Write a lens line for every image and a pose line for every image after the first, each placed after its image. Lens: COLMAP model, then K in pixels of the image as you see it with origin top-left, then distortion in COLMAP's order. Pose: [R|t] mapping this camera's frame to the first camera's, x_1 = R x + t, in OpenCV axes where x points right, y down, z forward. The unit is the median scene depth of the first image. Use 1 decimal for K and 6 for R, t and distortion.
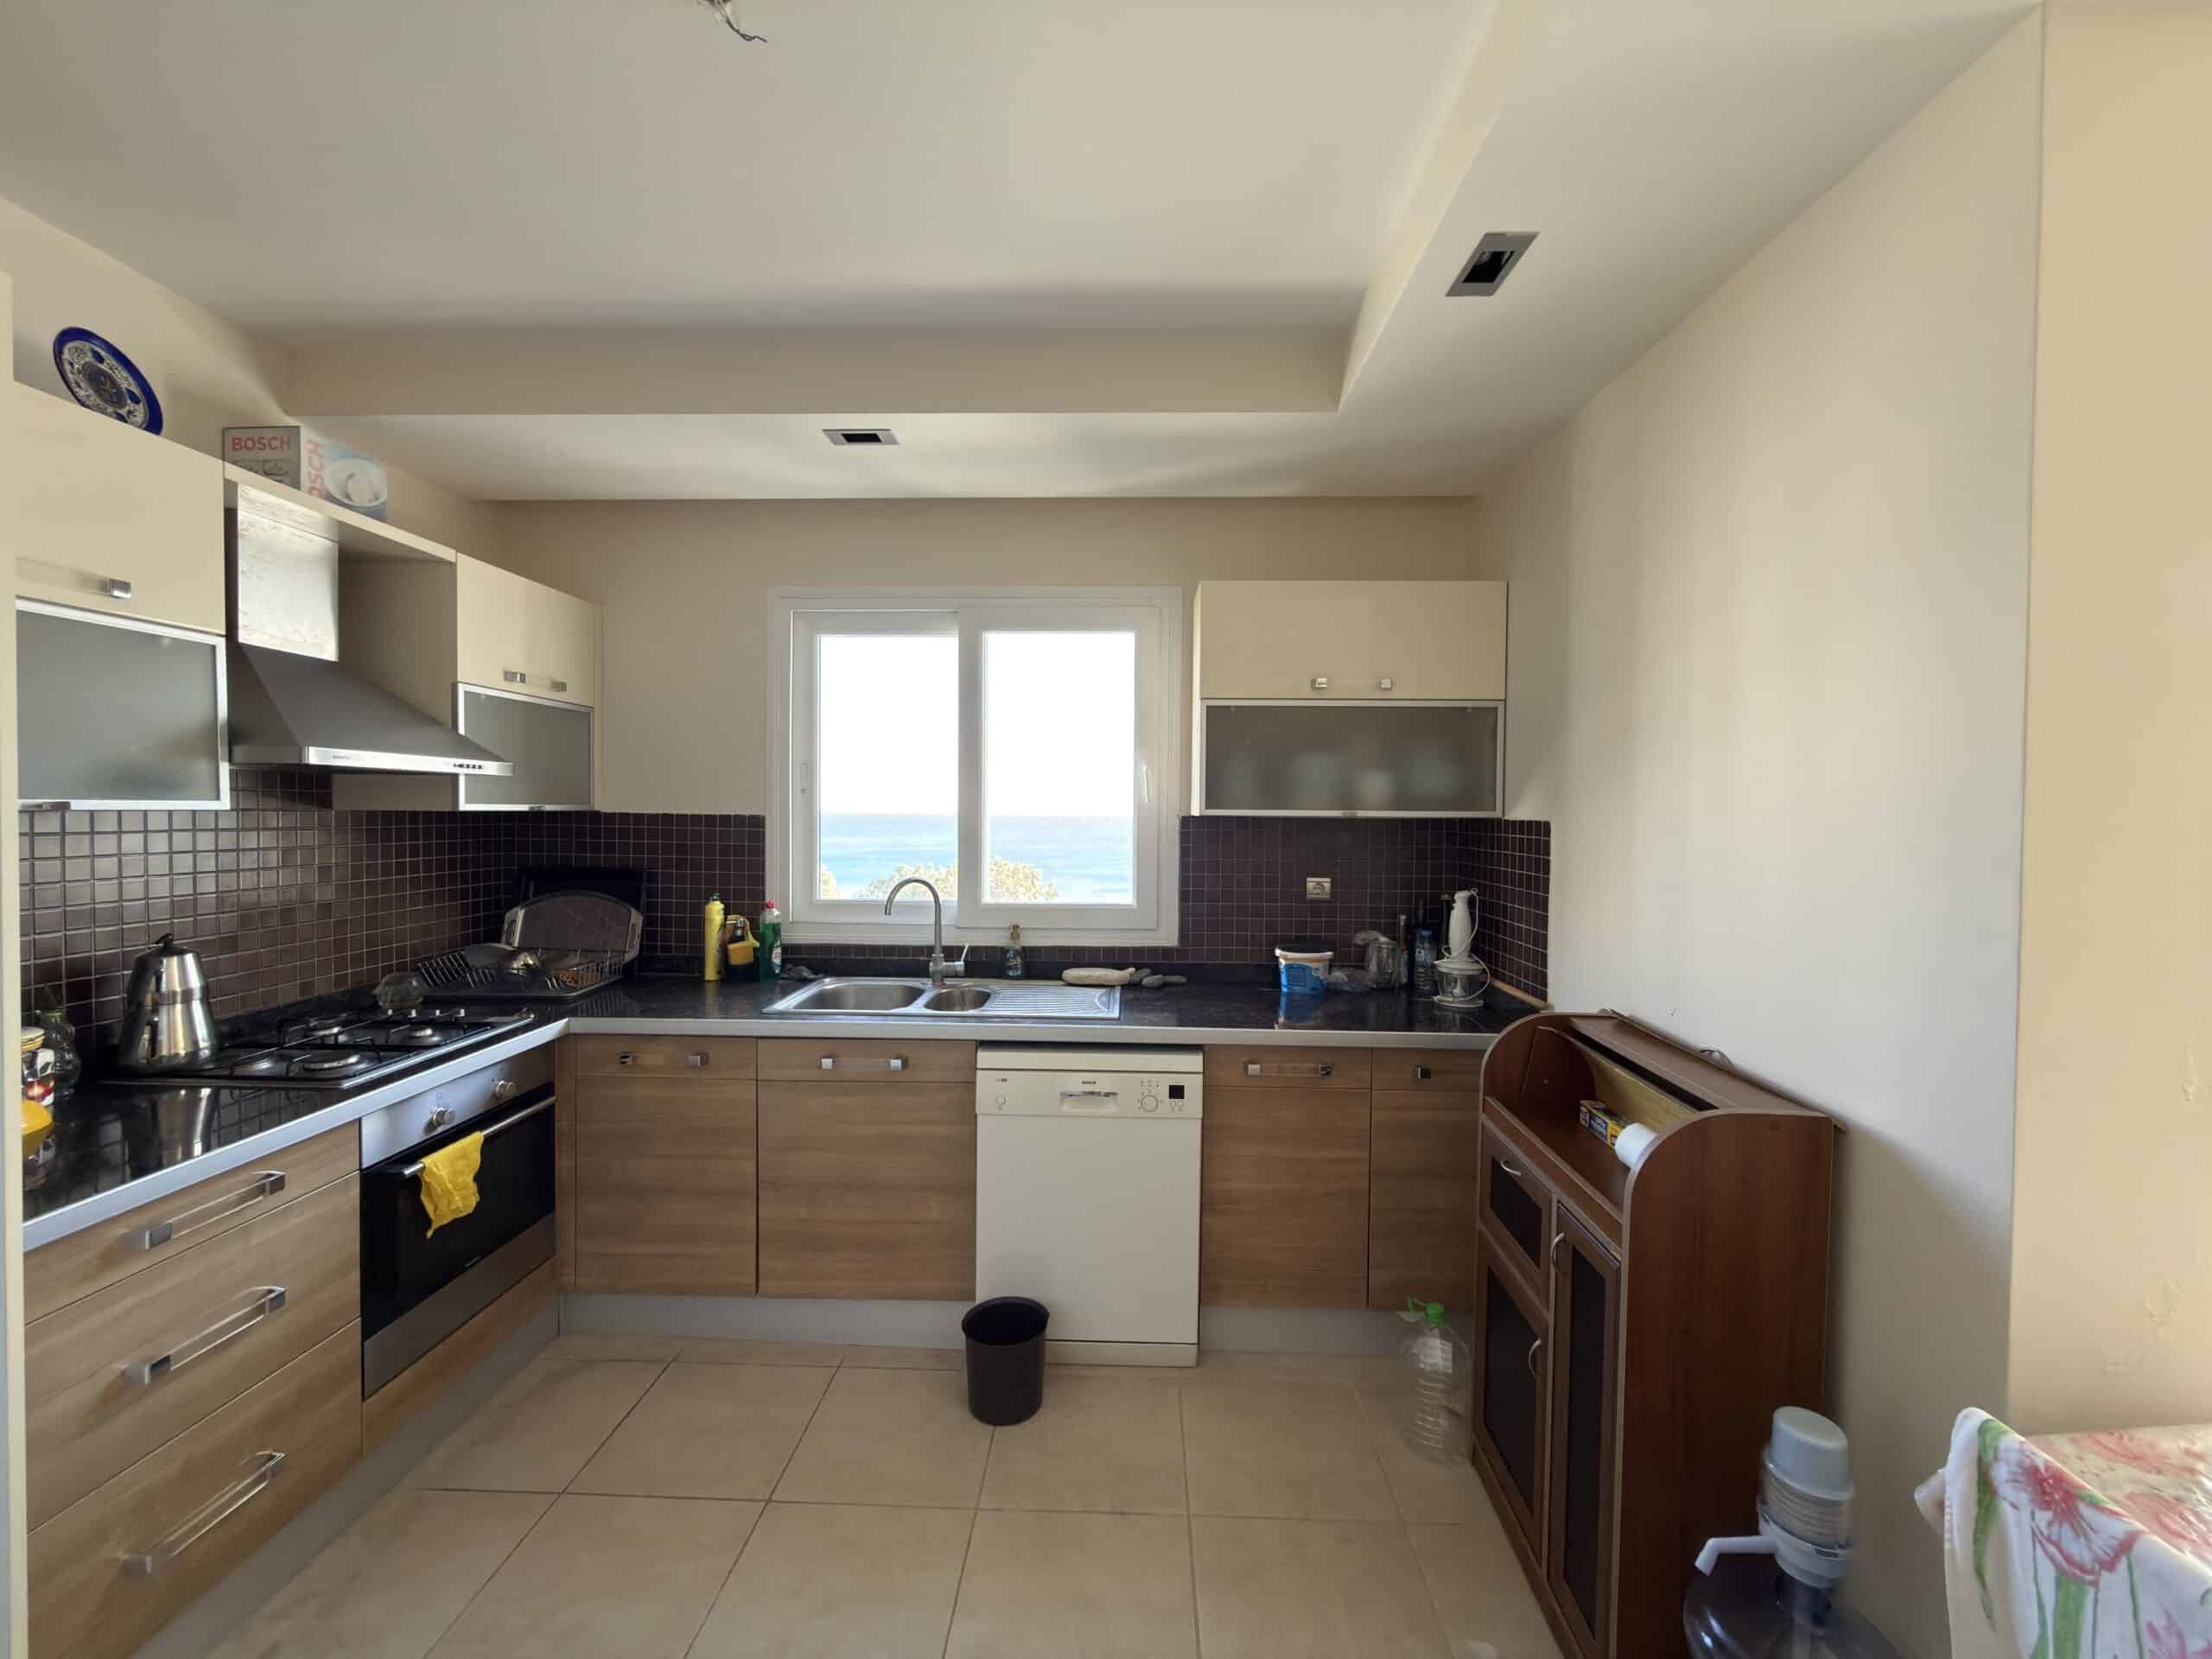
lens RADIAL K [[877.0, 0, 1108.4], [0, 877.0, 826.1], [0, 0, 1]] dist [-0.000426, -0.000710]
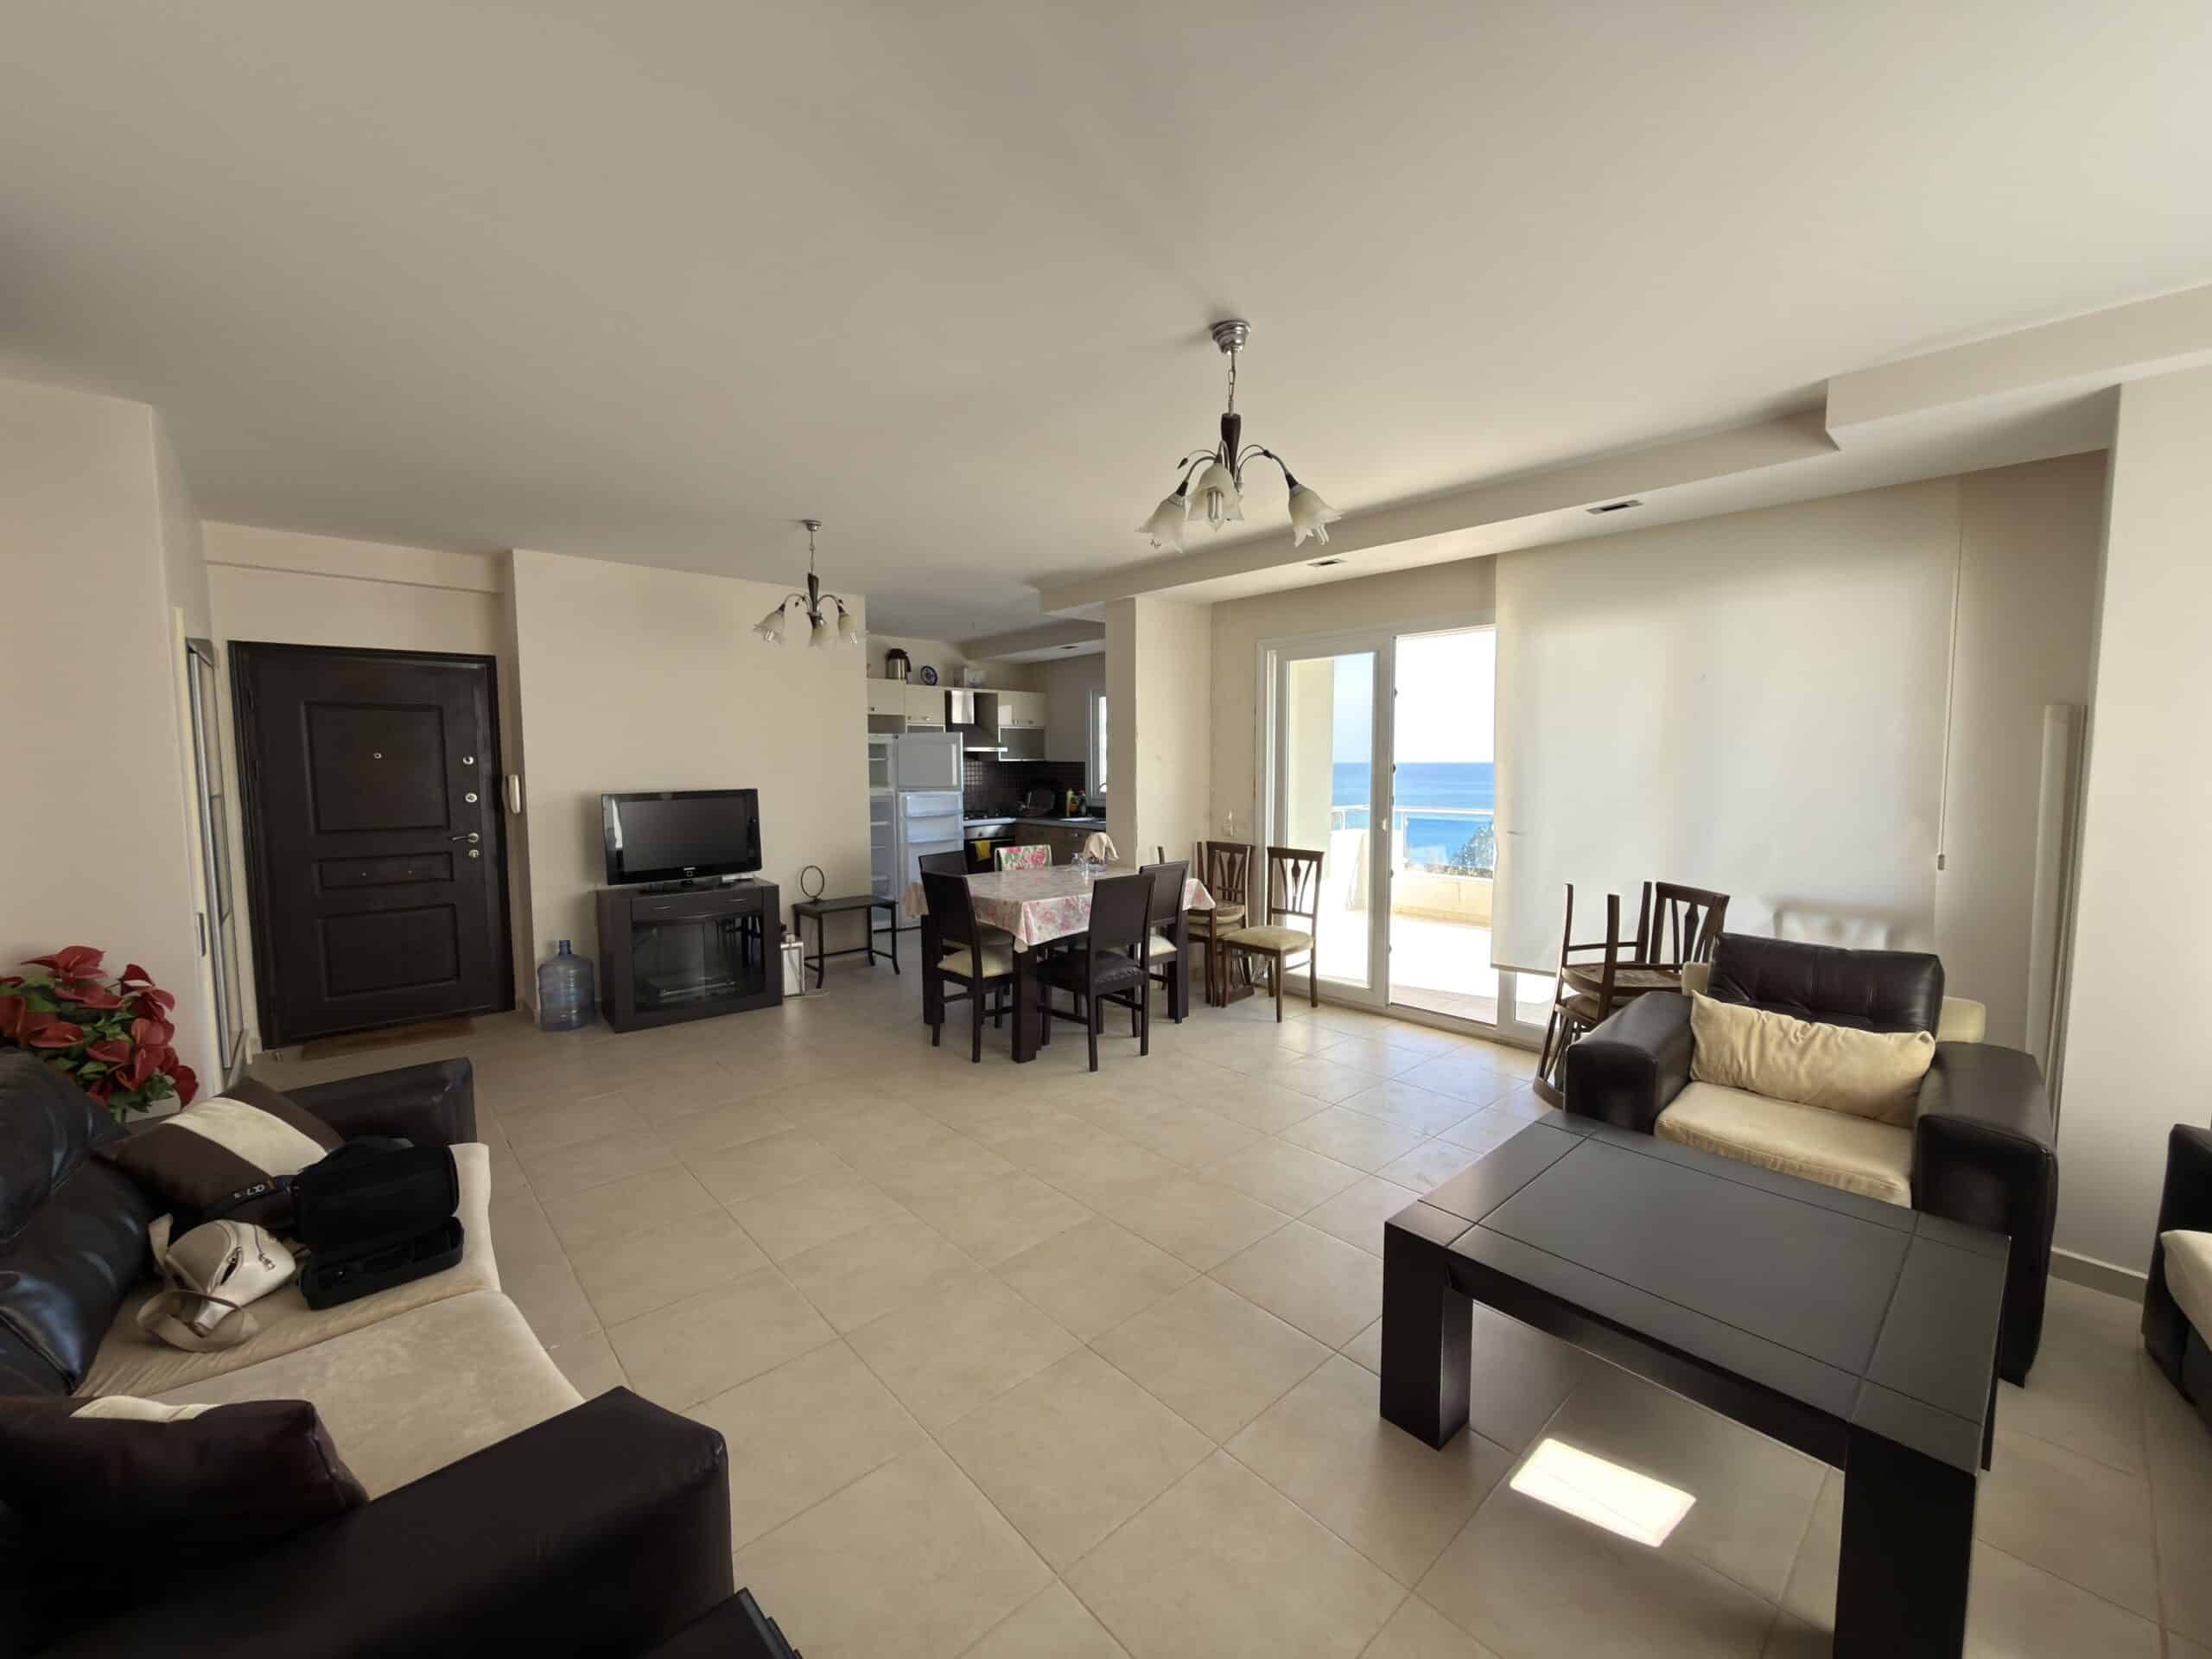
lens RADIAL K [[877.0, 0, 1111.4], [0, 877.0, 826.3], [0, 0, 1]] dist [-0.000426, -0.000710]
pose [[0.690464, 0.042757, -0.722102, 2.230162], [-0.001057, 0.998310, 0.058101, 0.041502], [0.723366, -0.039354, 0.689342, -1.193607]]
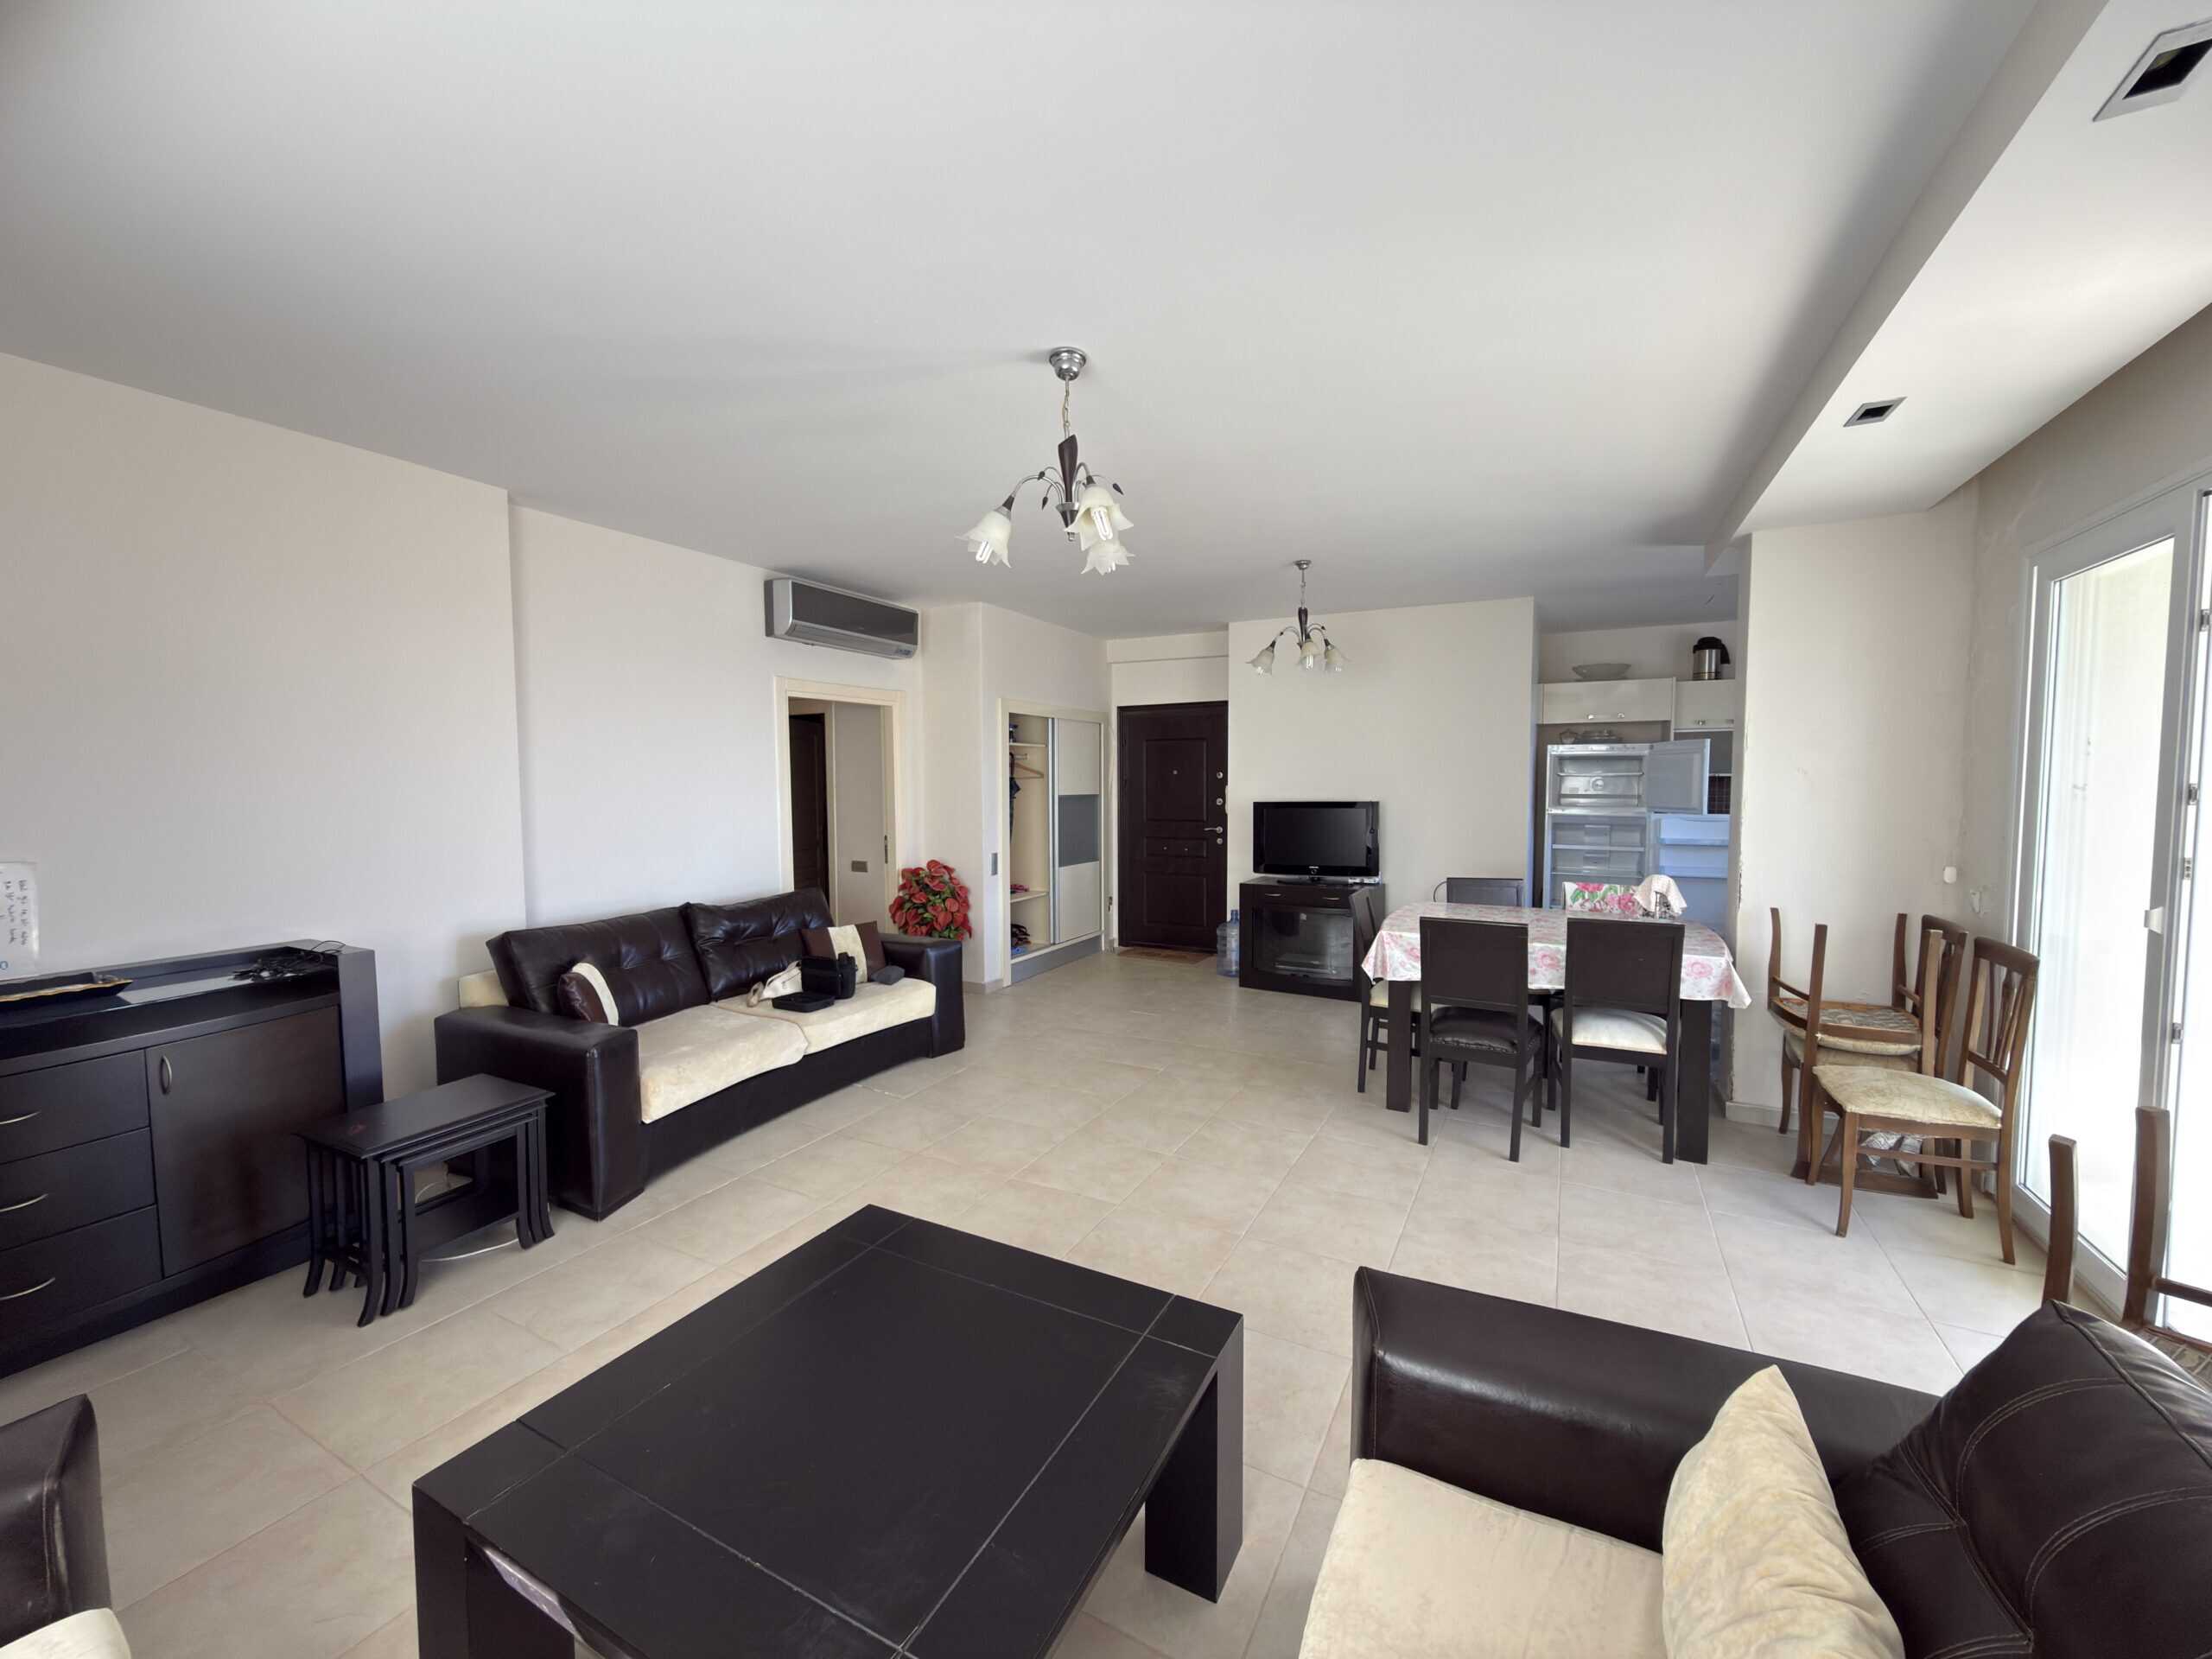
lens RADIAL K [[877.0, 0, 1109.7], [0, 877.0, 825.9], [0, 0, 1]] dist [-0.000426, -0.000710]
pose [[-0.442803, 0.040961, -0.895683, 2.498649], [-0.014090, 0.998515, 0.052629, 0.026400], [0.896508, 0.035924, -0.441568, 0.144246]]
